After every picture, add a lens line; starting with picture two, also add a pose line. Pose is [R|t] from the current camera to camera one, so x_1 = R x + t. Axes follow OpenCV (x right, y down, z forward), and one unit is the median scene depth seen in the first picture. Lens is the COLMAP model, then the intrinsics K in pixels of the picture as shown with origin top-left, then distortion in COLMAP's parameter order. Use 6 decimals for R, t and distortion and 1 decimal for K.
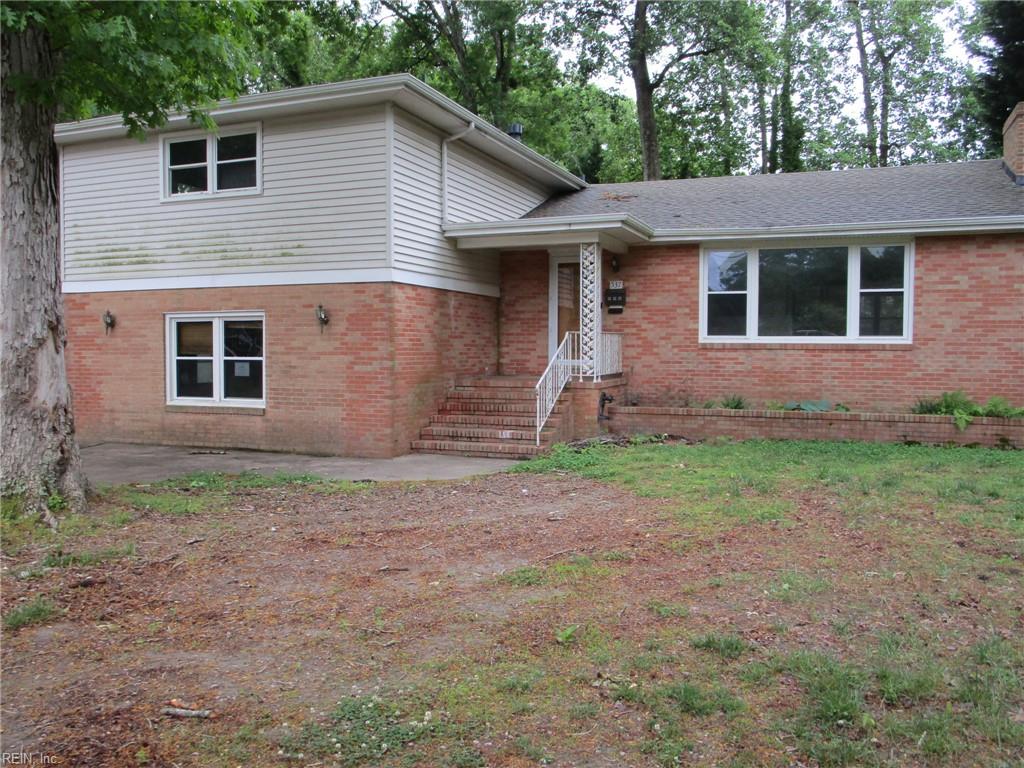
lens RADIAL K [[849.9, 0, 507.0], [0, 849.9, 383.1], [0, 0, 1]] dist [-0.048964, 0.016490]
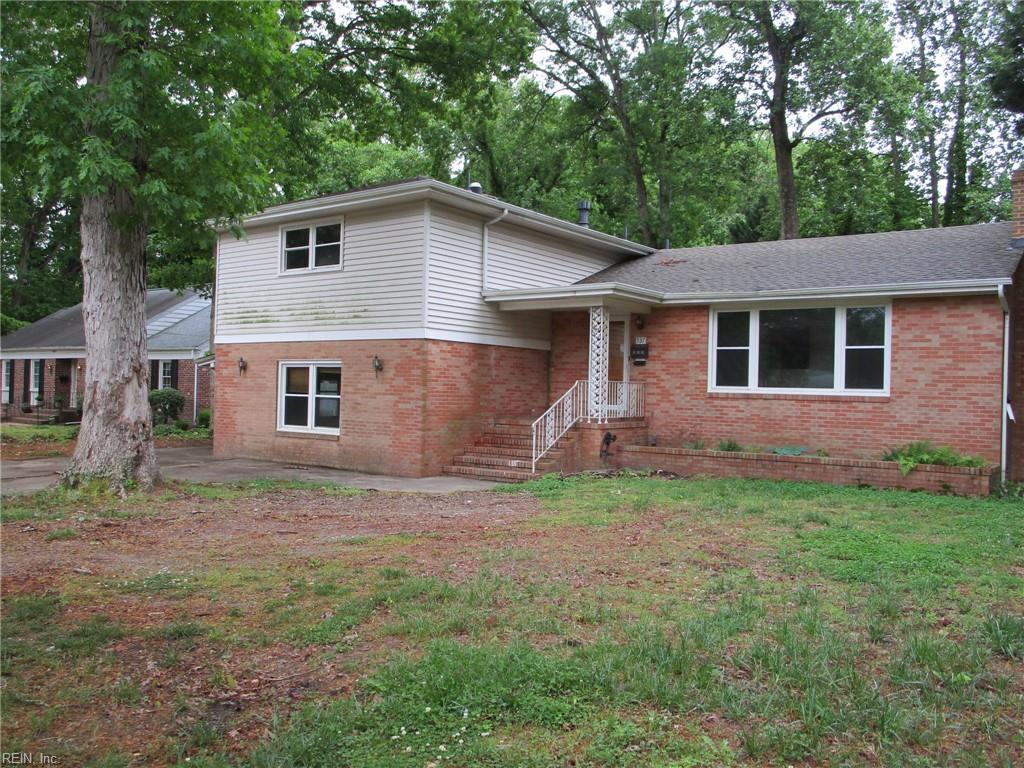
lens RADIAL K [[849.4, 0, 512.0], [0, 849.4, 384.0], [0, 0, 1]] dist [-0.046693, 0.003011]
pose [[0.965952, 0.018829, -0.258036, 0.289877], [-0.032719, 0.998231, -0.049642, 0.006806], [0.256645, 0.056395, 0.964859, -0.173470]]
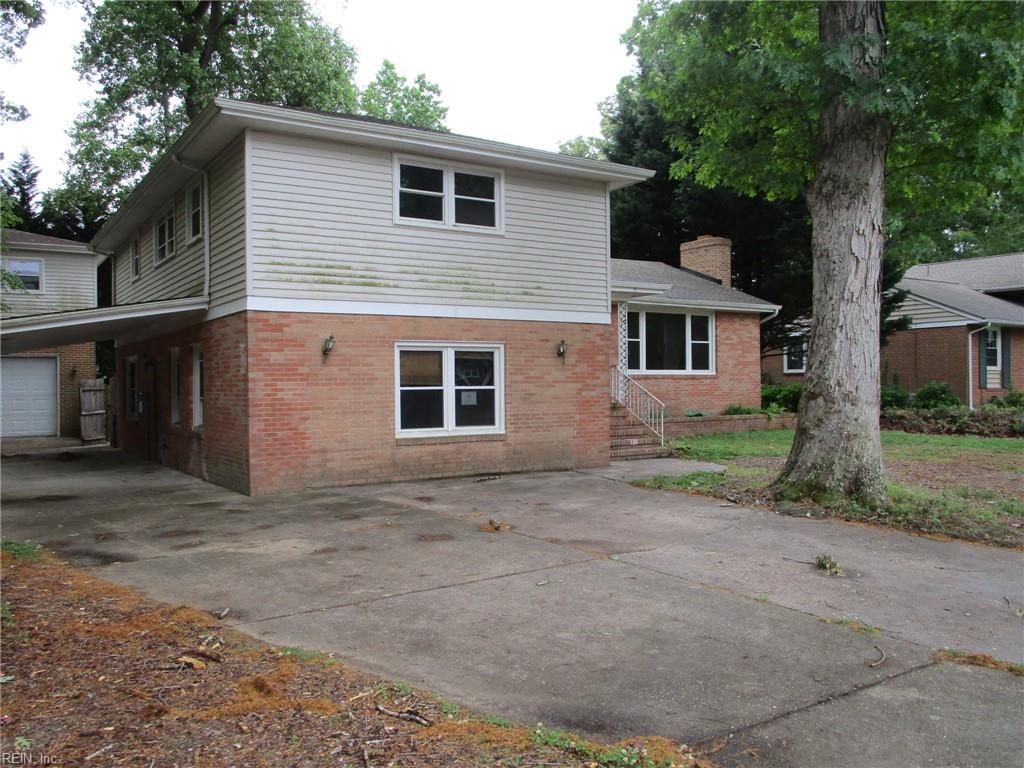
lens RADIAL K [[849.9, 0, 507.0], [0, 849.9, 383.1], [0, 0, 1]] dist [-0.048964, 0.016490]
pose [[0.578267, -0.006188, 0.815824, -1.134505], [0.043857, 0.998761, -0.023511, -0.008351], [-0.814668, 0.049375, 0.577822, 0.361960]]
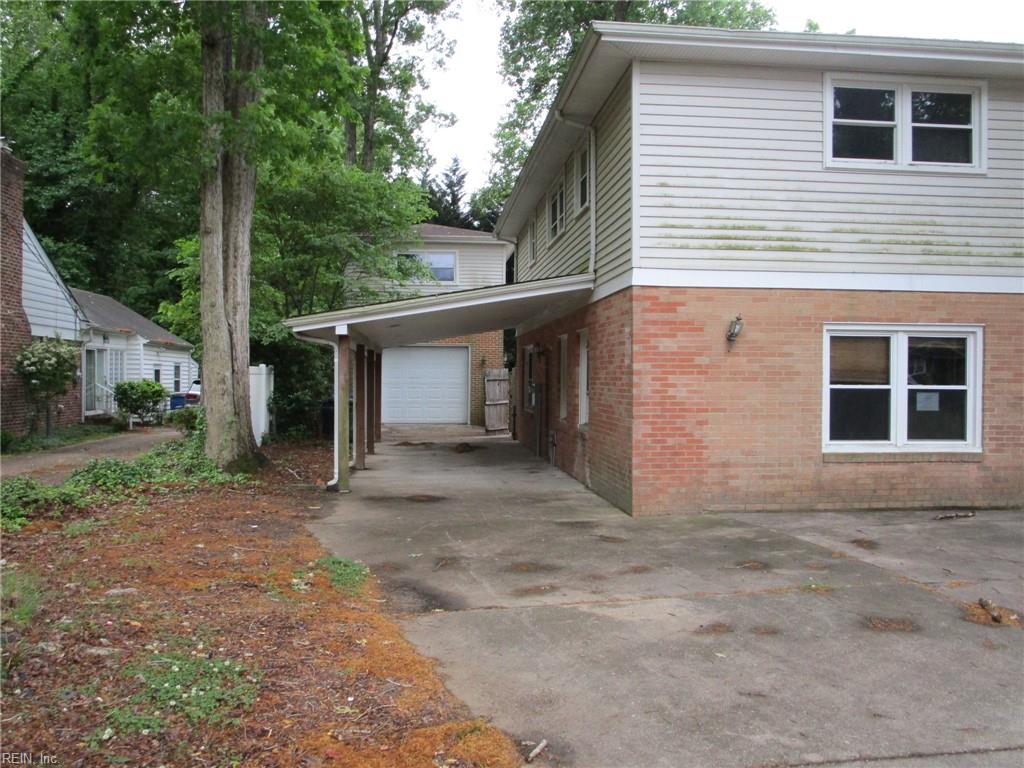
lens RADIAL K [[849.9, 0, 507.0], [0, 849.9, 383.1], [0, 0, 1]] dist [-0.048964, 0.016490]
pose [[0.889466, 0.001944, 0.456997, -0.990231], [0.012277, 0.999528, -0.028148, -0.016390], [-0.456836, 0.030647, 0.889023, 0.505867]]
